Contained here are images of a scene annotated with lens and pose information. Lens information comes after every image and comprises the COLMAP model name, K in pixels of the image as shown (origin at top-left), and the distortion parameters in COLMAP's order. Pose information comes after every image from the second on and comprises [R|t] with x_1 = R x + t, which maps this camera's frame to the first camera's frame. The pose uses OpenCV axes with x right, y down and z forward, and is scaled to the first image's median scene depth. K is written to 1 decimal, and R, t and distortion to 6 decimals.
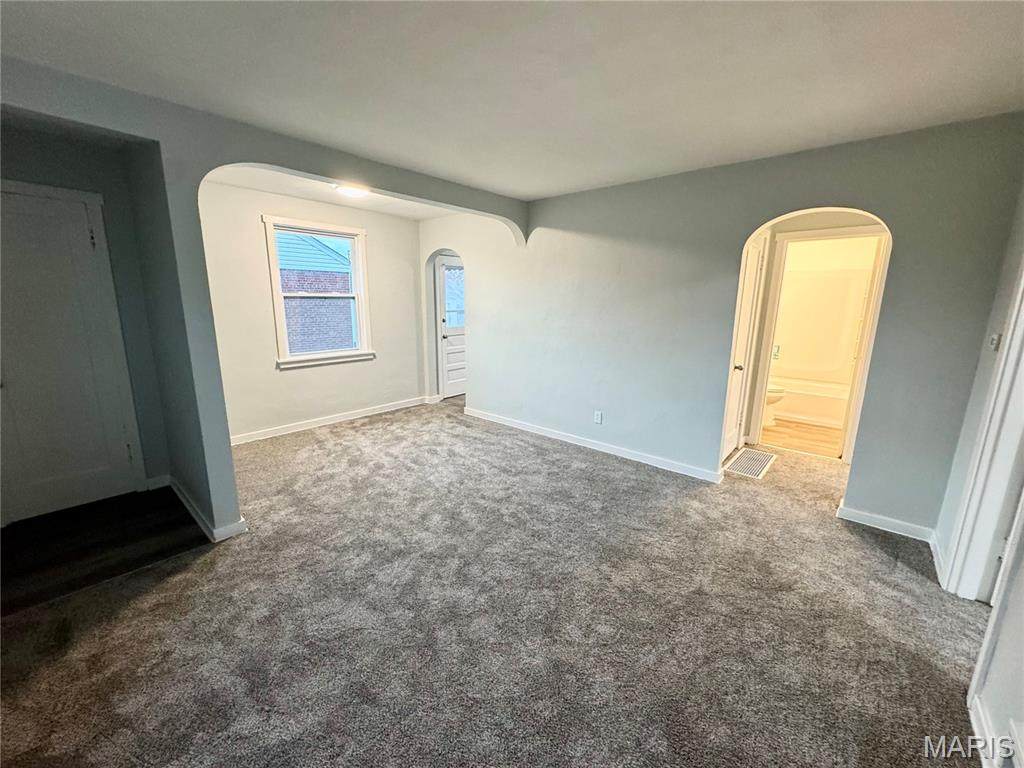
lens RADIAL K [[408.2, 0, 510.9], [0, 408.2, 381.3], [0, 0, 1]] dist [-0.000440, -0.000064]
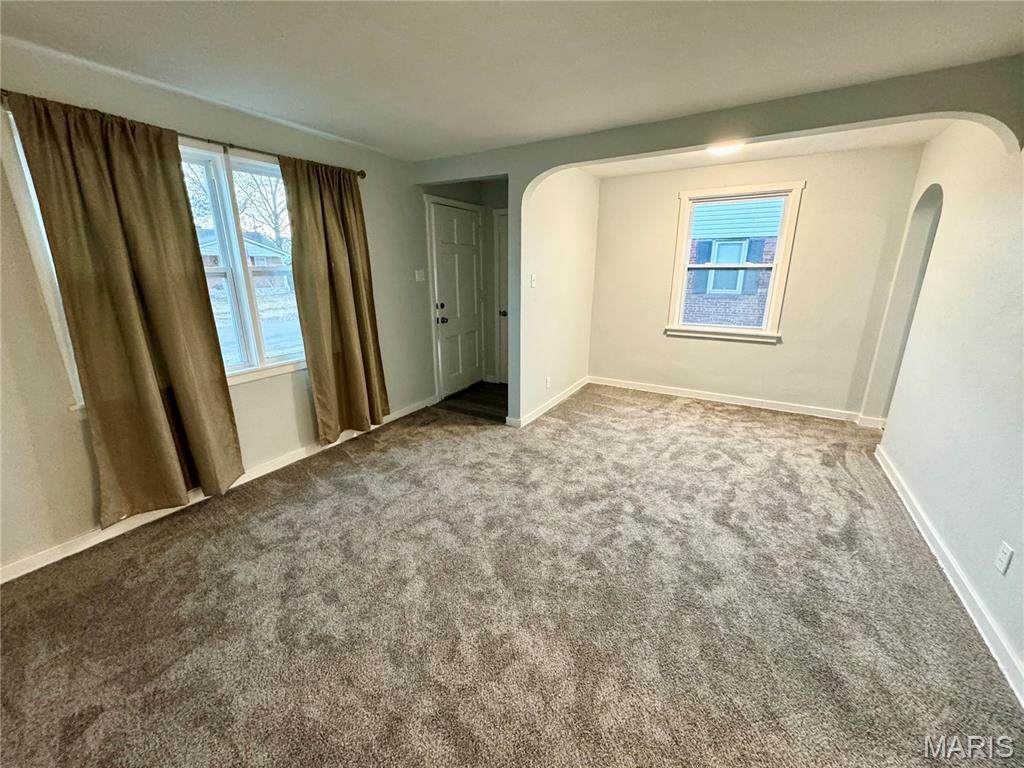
lens RADIAL K [[408.2, 0, 510.9], [0, 408.2, 381.3], [0, 0, 1]] dist [-0.000440, -0.000064]
pose [[0.178892, 0.256085, -0.949957, 0.429408], [-0.191840, 0.956079, 0.221609, -0.071887], [0.964984, 0.142596, 0.220162, 0.360007]]
